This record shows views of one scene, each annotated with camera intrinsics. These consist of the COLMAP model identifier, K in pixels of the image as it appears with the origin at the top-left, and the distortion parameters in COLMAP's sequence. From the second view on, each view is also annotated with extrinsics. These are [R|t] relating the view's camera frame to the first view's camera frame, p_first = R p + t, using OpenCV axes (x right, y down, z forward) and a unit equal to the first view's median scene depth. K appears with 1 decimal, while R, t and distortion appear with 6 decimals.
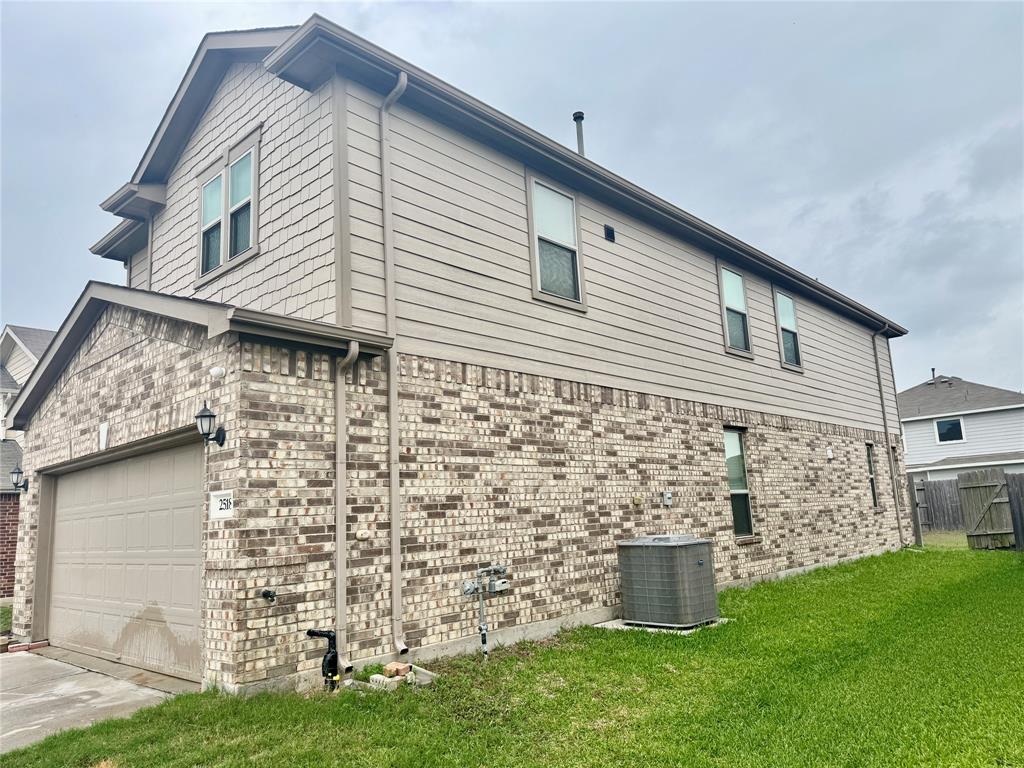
lens RADIAL K [[742.1, 0, 511.3], [0, 742.1, 385.6], [0, 0, 1]] dist [0.040171, -0.011559]
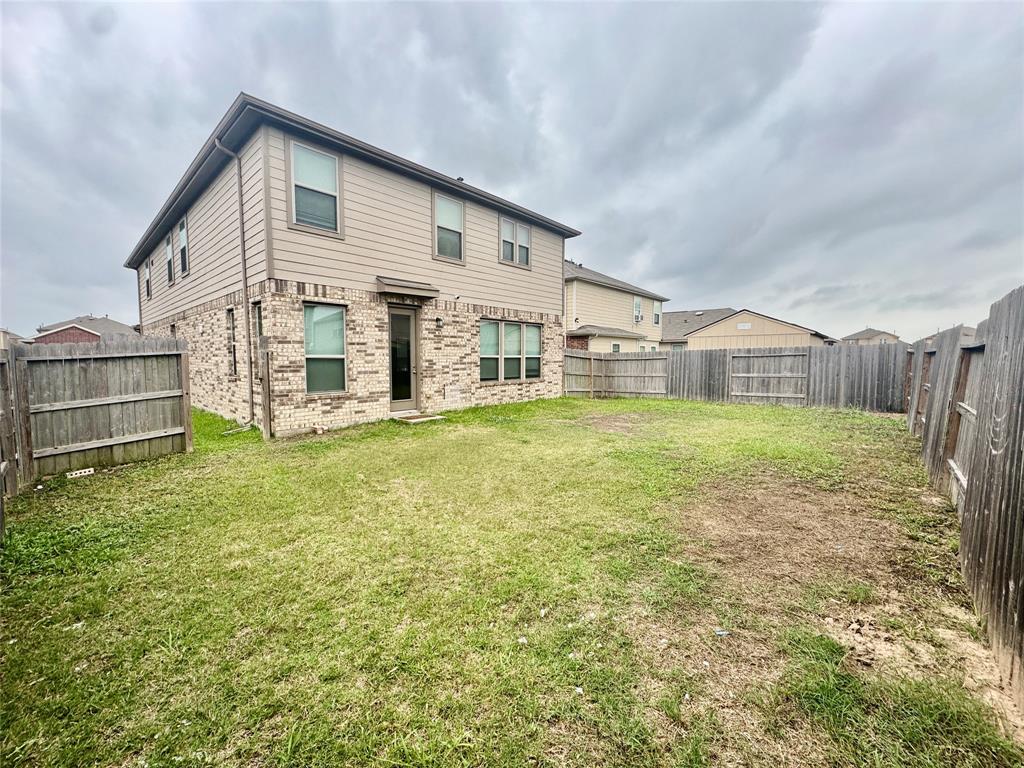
lens RADIAL K [[408.2, 0, 509.9], [0, 408.2, 389.1], [0, 0, 1]] dist [-0.002627, -0.000047]
pose [[0.001939, 0.125044, -0.992149, 1.020232], [0.169394, 0.977772, 0.123563, 0.176042], [0.985547, -0.168303, -0.019285, 1.365667]]
